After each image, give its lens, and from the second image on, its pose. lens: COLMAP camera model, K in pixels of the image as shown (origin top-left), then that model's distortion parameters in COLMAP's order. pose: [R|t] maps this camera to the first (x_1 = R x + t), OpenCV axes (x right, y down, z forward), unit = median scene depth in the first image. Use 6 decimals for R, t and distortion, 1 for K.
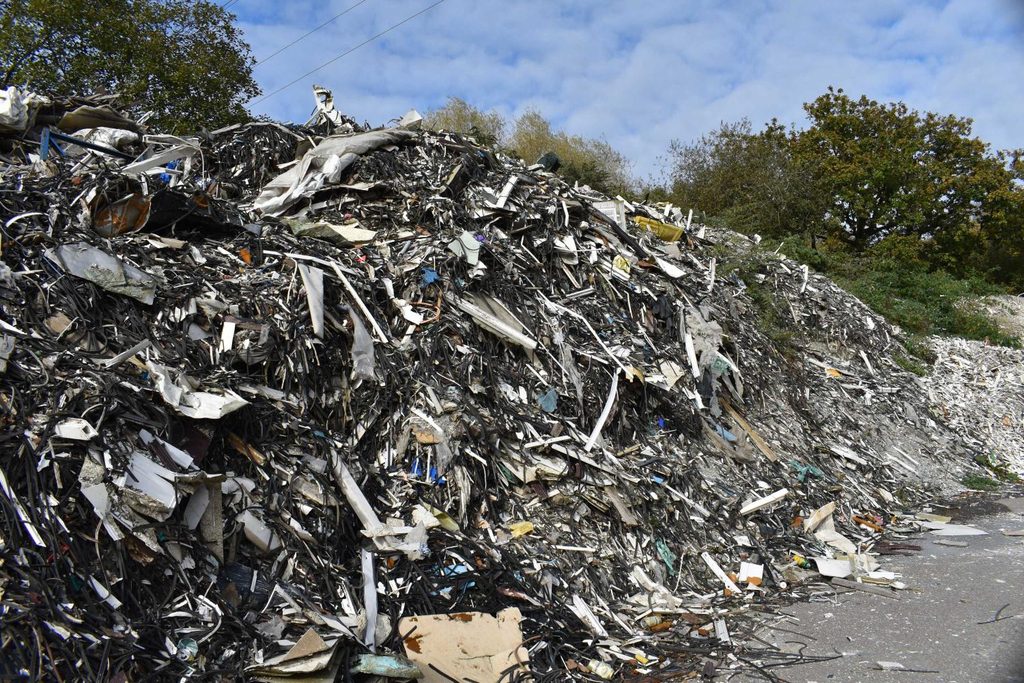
lens RADIAL K [[789.7, 0, 512.0], [0, 789.7, 341.5], [0, 0, 1]] dist [-0.102129, 0.021024]
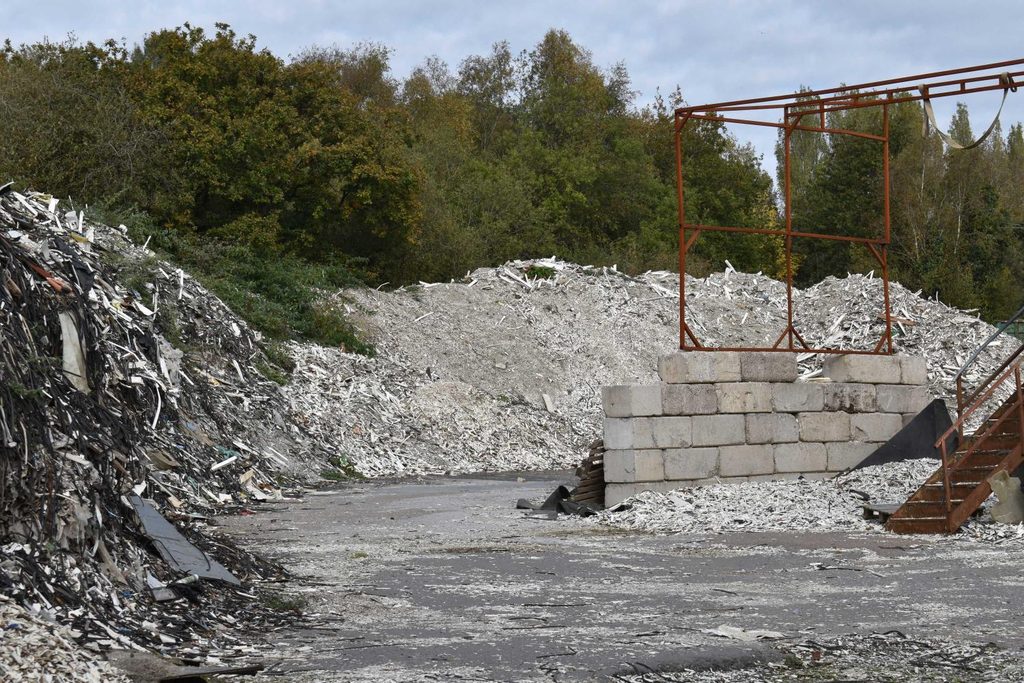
lens RADIAL K [[2310.6, 0, 512.0], [0, 2310.6, 341.5], [0, 0, 1]] dist [0.069461, 0.227724]
pose [[0.803821, 0.029397, 0.594144, -1.171569], [-0.054864, 0.998185, 0.024837, -0.118369], [-0.592336, -0.052561, 0.803975, -1.838434]]
